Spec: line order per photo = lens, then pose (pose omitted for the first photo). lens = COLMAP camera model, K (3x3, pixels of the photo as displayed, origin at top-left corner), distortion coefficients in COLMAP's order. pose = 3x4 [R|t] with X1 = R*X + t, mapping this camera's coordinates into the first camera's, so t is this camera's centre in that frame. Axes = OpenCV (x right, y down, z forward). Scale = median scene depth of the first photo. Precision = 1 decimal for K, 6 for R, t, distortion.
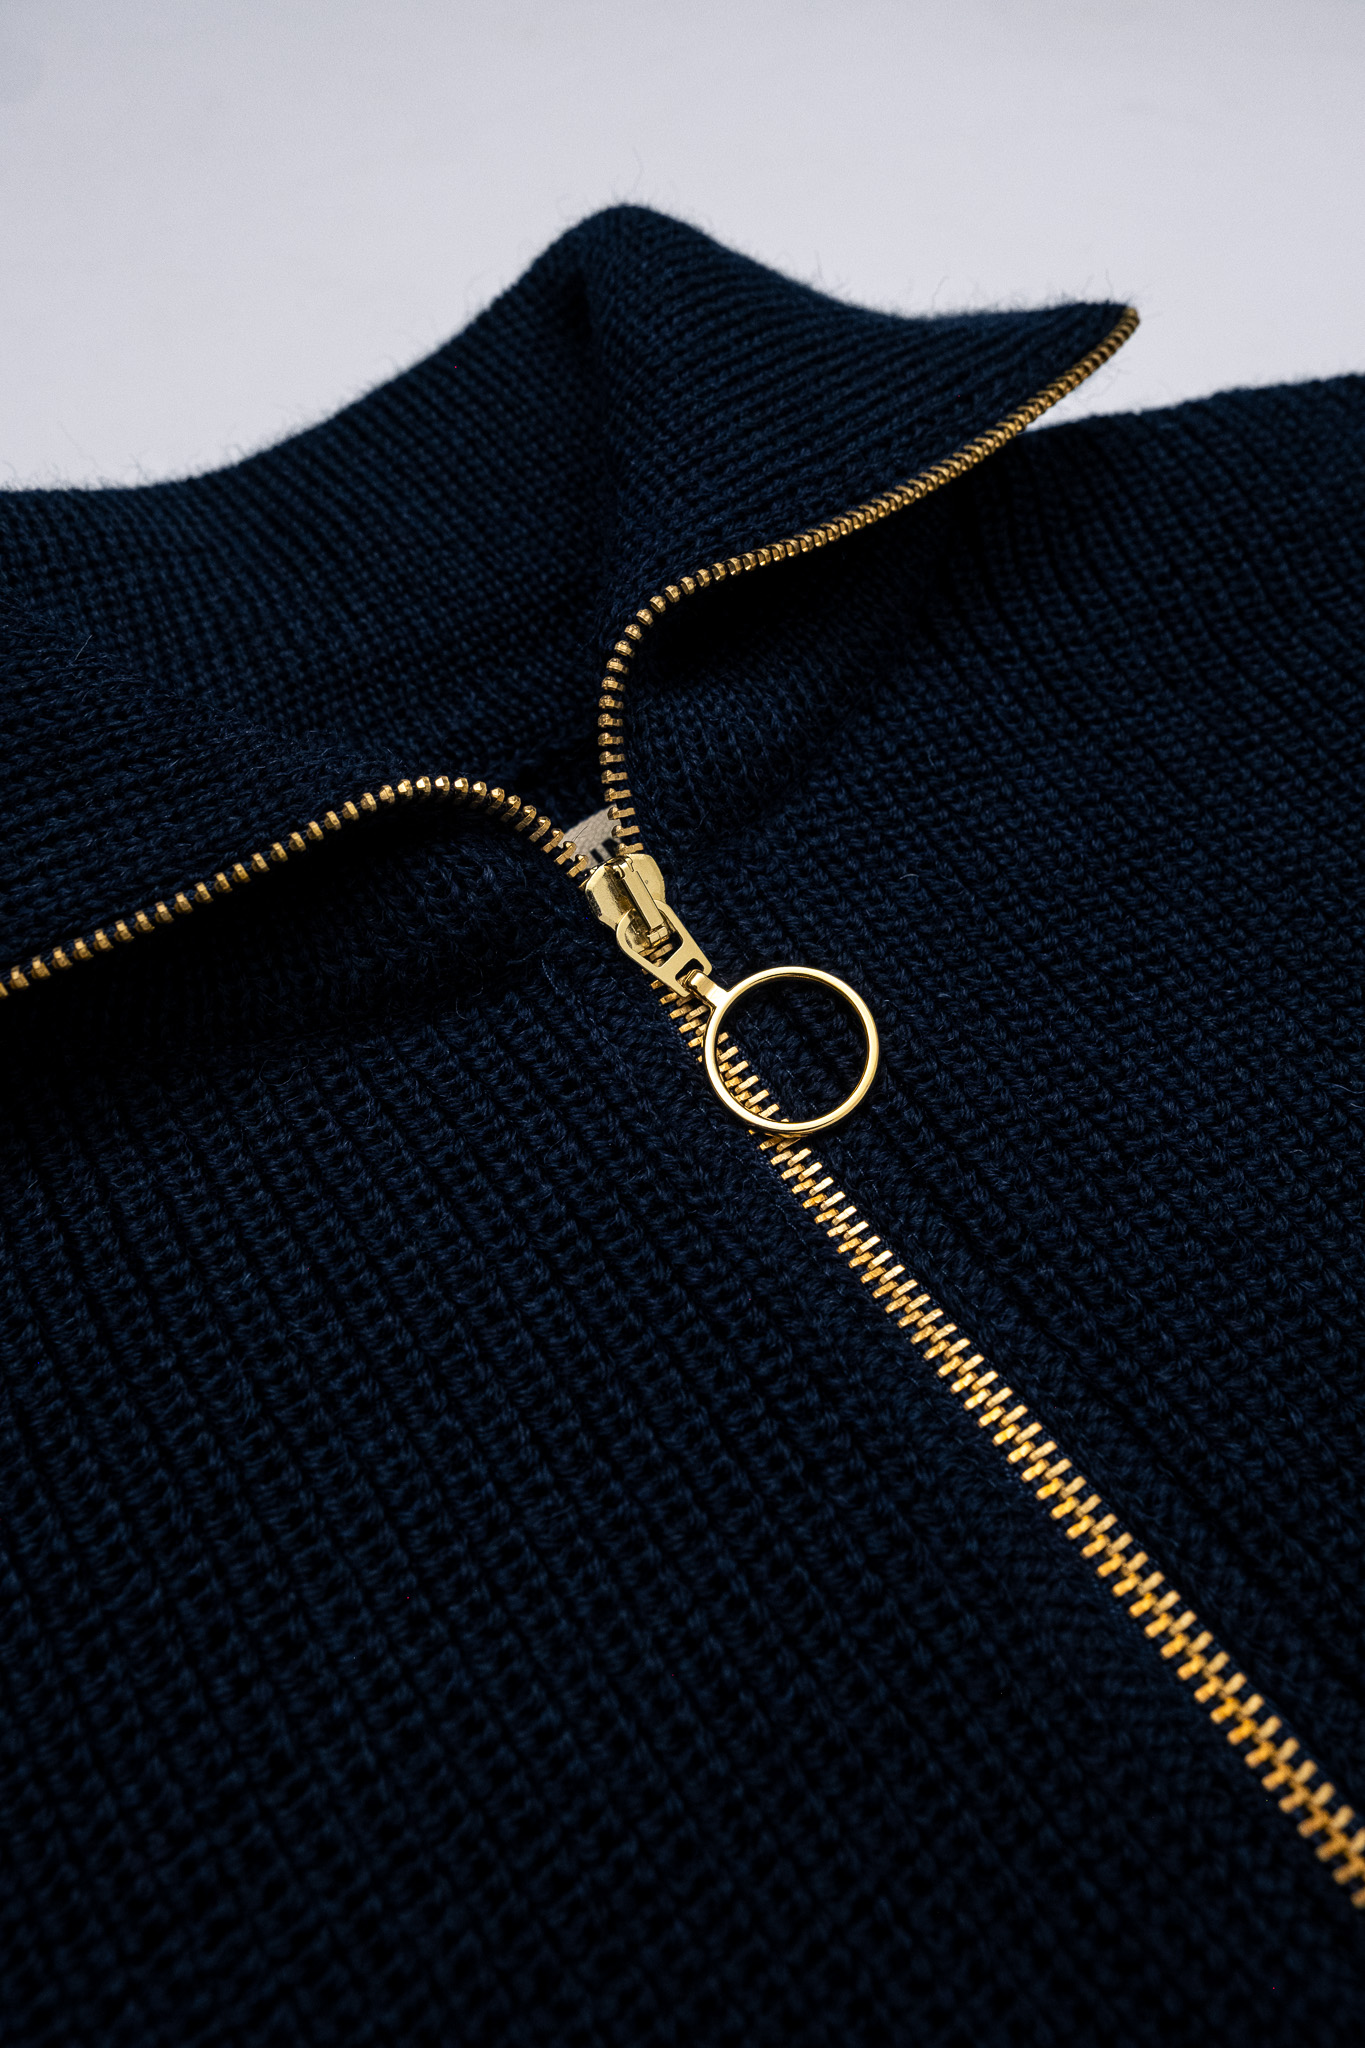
lens RADIAL K [[1377.6, 0, 674.0], [0, 1377.6, 1025.1], [0, 0, 1]] dist [-0.020884, -0.012113]
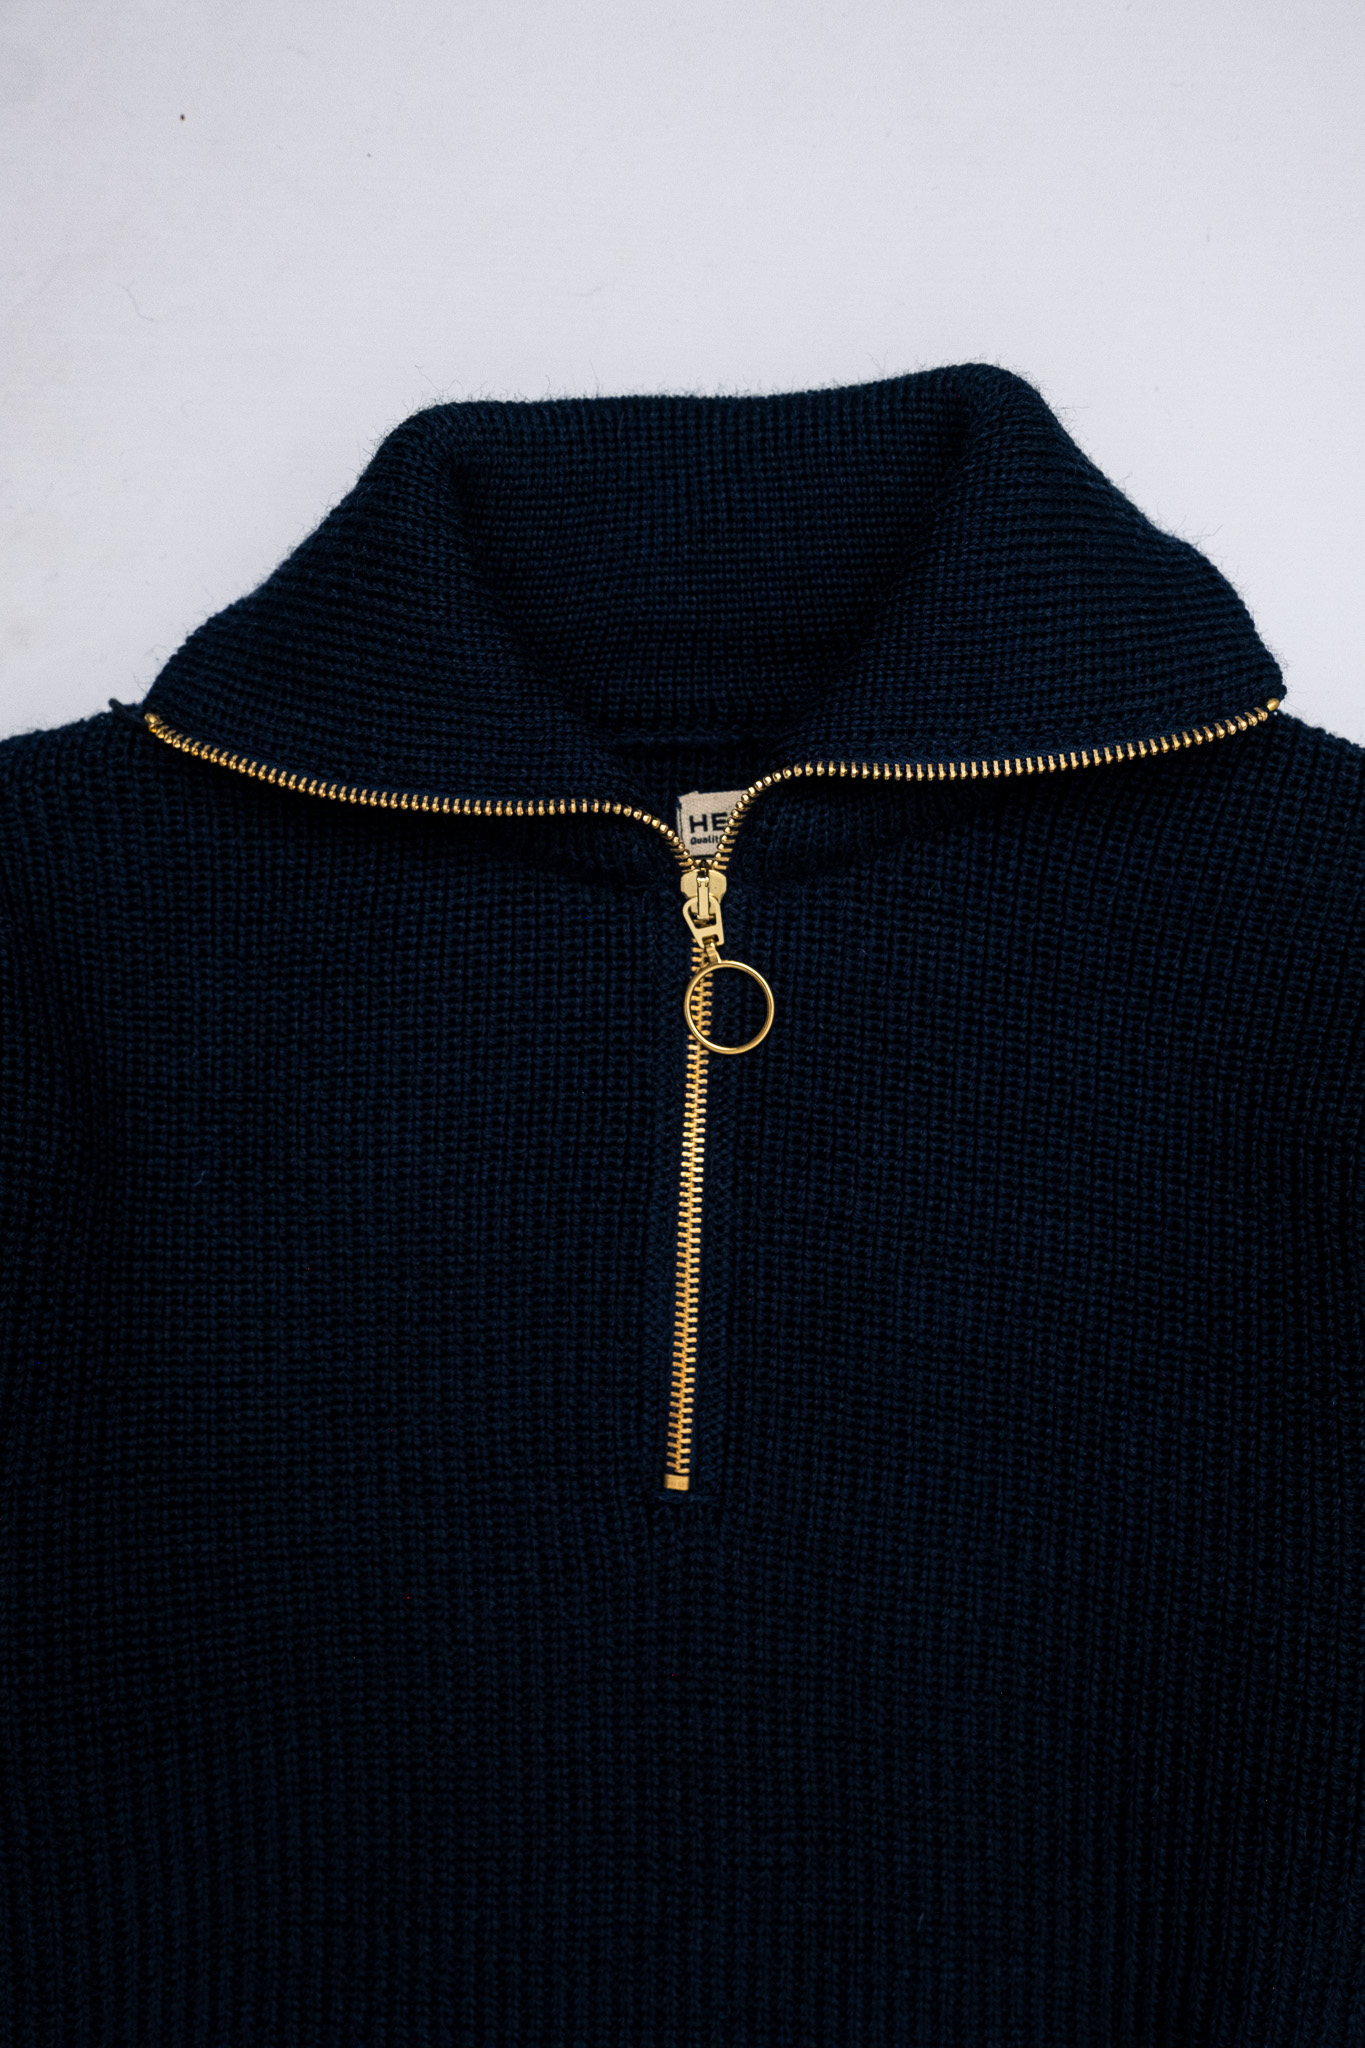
lens RADIAL K [[1377.6, 0, 680.3], [0, 1377.6, 1008.2], [0, 0, 1]] dist [-0.020884, -0.012113]
pose [[0.812485, 0.580050, -0.058395, 0.154491], [-0.459925, 0.699312, 0.547203, -1.065706], [0.358242, -0.417737, 0.834960, -0.642419]]
